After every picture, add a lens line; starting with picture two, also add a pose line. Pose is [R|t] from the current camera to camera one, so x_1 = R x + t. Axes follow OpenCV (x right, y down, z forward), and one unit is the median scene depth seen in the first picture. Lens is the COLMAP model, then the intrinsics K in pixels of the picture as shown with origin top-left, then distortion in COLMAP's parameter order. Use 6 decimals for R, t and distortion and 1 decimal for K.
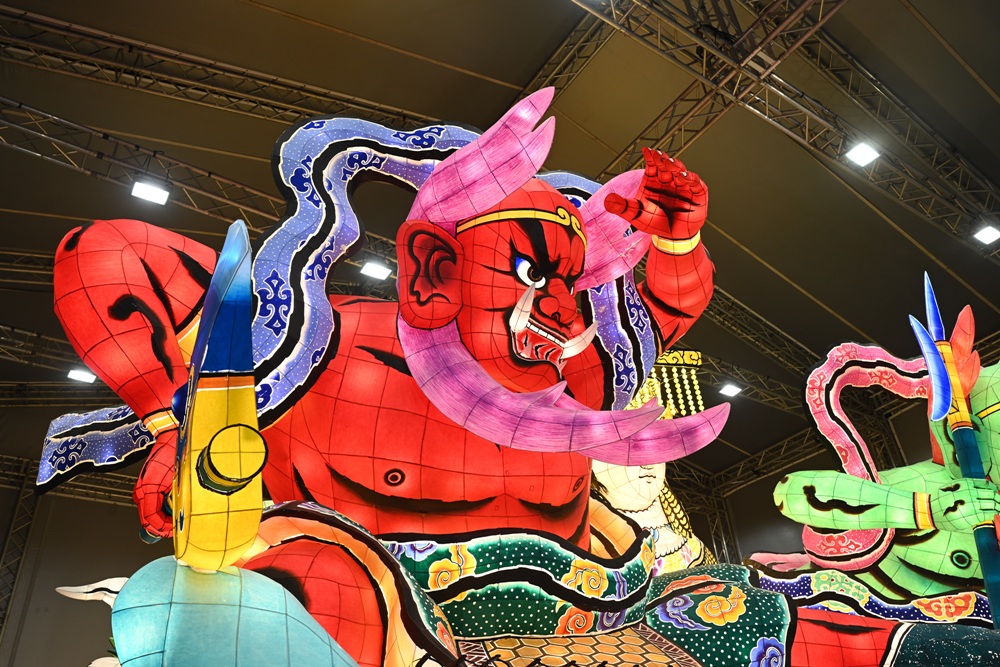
lens RADIAL K [[790.4, 0, 500.0], [0, 790.4, 333.5], [0, 0, 1]] dist [-0.006070, 0.006467]
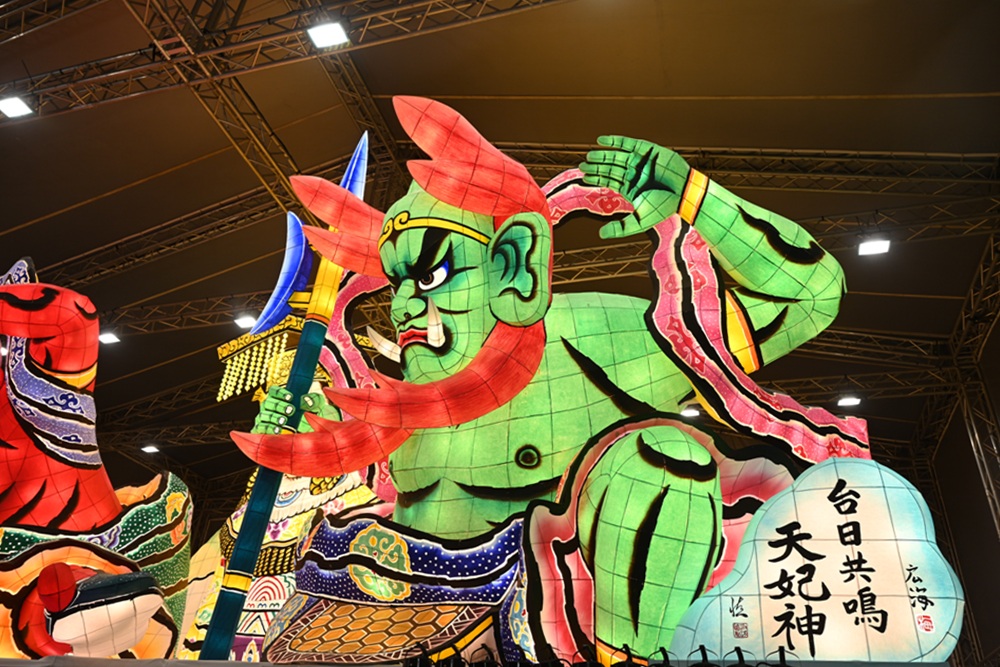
lens RADIAL K [[755.1, 0, 500.0], [0, 755.1, 333.5], [0, 0, 1]] dist [0.004471, 0.000842]
pose [[0.617428, -0.319045, -0.719023, 1.857122], [0.343159, 0.931739, -0.118760, 0.427186], [0.707831, -0.173413, 0.684765, 0.878505]]
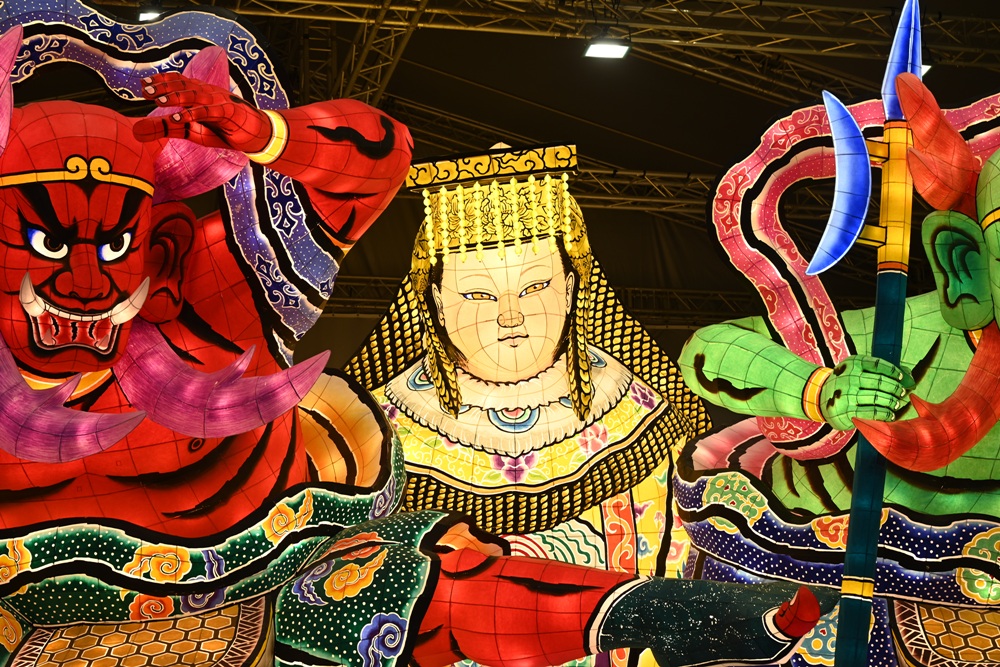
lens RADIAL K [[1924.1, 0, 500.0], [0, 1924.1, 333.5], [0, 0, 1]] dist [-0.012965, 0.026098]
pose [[0.936933, -0.049948, -0.345922, 1.213666], [0.167206, 0.933183, 0.318137, -0.565050], [0.306918, -0.355913, 0.882682, -0.739553]]
